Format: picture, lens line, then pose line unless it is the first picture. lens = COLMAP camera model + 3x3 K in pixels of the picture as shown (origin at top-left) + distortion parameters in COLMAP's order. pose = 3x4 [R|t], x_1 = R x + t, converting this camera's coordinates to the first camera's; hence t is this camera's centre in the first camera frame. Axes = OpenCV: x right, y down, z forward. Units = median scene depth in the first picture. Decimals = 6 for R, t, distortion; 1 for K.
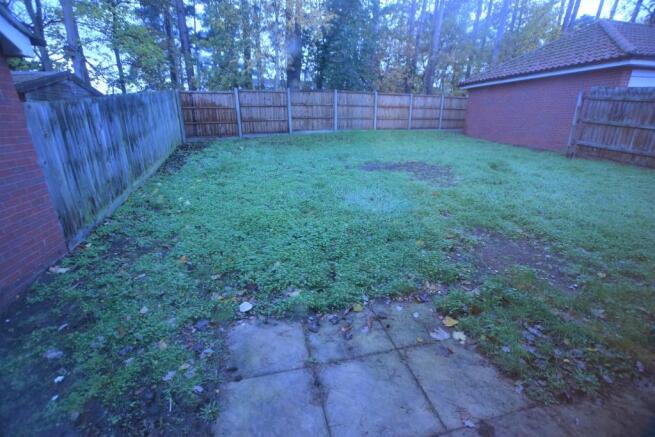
lens RADIAL K [[290.4, 0, 327.6], [0, 290.4, 220.9], [0, 0, 1]] dist [0.000054, -0.000132]
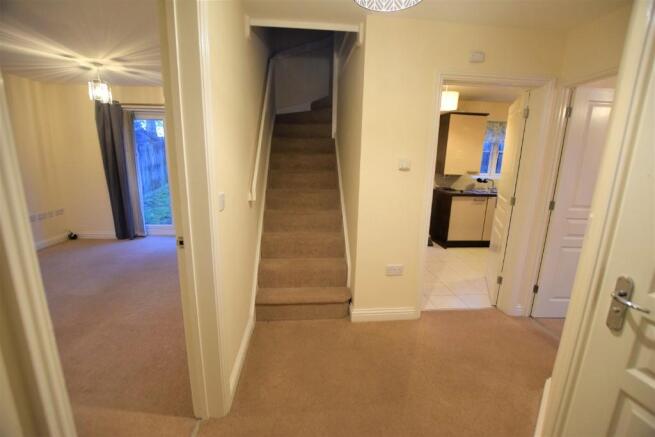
lens RADIAL K [[280.1, 0, 328.6], [0, 280.1, 216.5], [0, 0, 1]] dist [-0.030171, -0.000061]
pose [[0.994596, 0.042733, -0.094621, 0.613761], [-0.054153, 0.991100, -0.121610, 0.254351], [0.088582, 0.126076, 0.988058, -0.710874]]
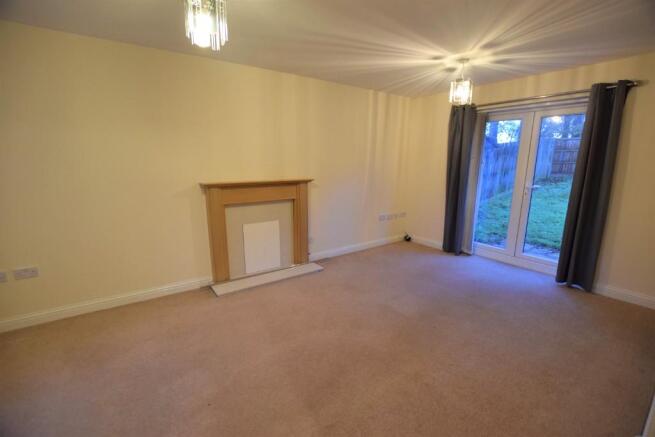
lens RADIAL K [[290.4, 0, 327.6], [0, 290.4, 220.9], [0, 0, 1]] dist [0.000054, -0.000132]
pose [[0.403619, 0.188561, -0.895286, 0.543379], [-0.303485, 0.950723, 0.063418, 0.233148], [0.863127, 0.246109, 0.440955, -0.650830]]
